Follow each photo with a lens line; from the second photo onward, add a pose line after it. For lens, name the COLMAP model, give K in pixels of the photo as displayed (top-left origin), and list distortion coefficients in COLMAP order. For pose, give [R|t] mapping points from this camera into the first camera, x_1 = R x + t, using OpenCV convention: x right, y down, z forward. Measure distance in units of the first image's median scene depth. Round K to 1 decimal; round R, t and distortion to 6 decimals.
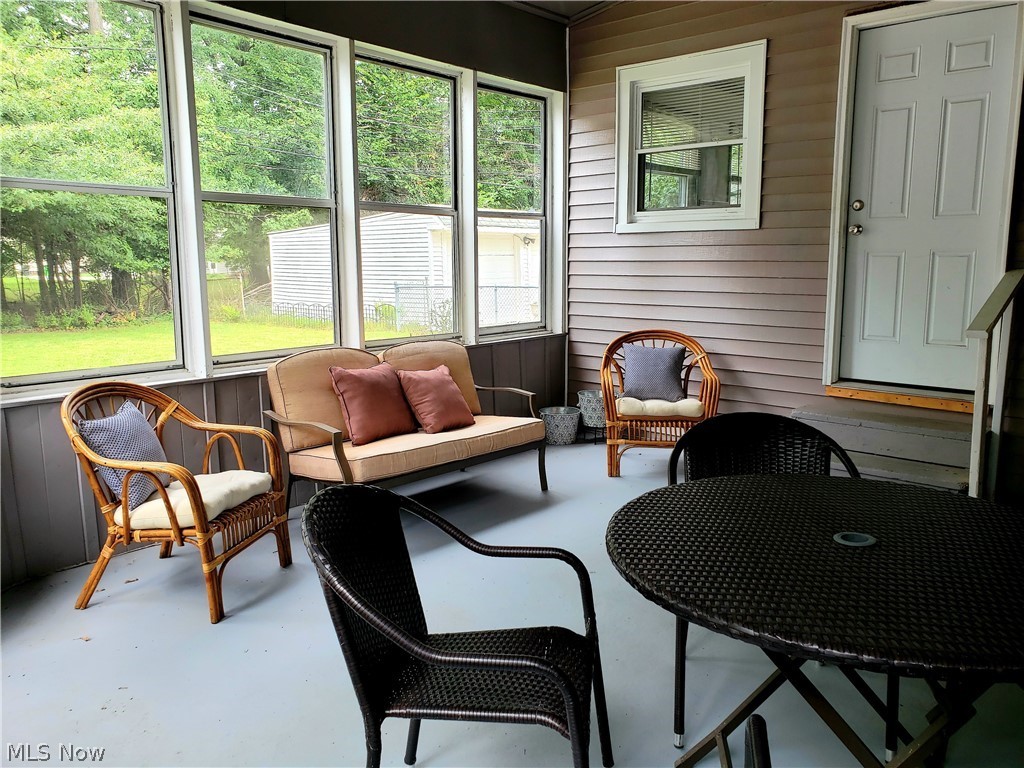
lens RADIAL K [[792.6, 0, 512.0], [0, 792.6, 384.0], [0, 0, 1]] dist [0.006811, 0.000186]
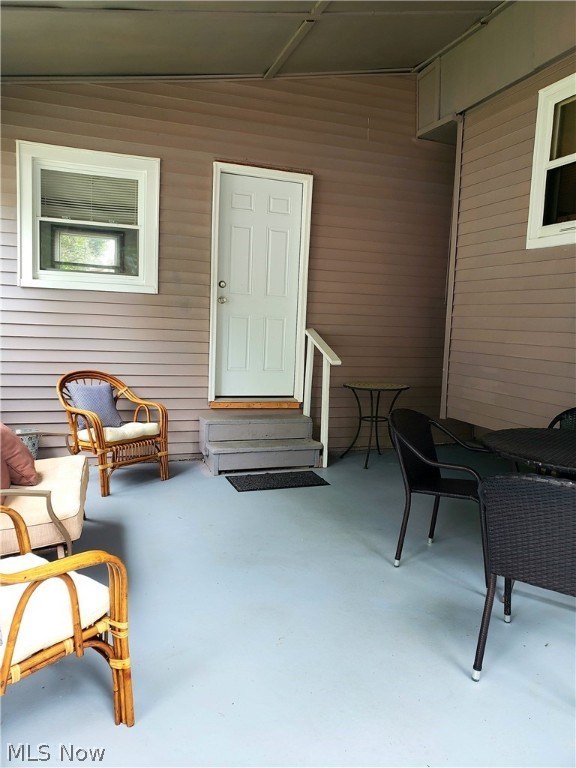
lens RADIAL K [[594.5, 0, 288.0], [0, 594.5, 384.0], [0, 0, 1]] dist [0.006811, 0.000186]
pose [[0.483302, -0.060999, 0.873326, -0.501753], [0.098183, 0.995053, 0.015166, -0.035113], [-0.869930, 0.078416, 0.486900, 0.325258]]
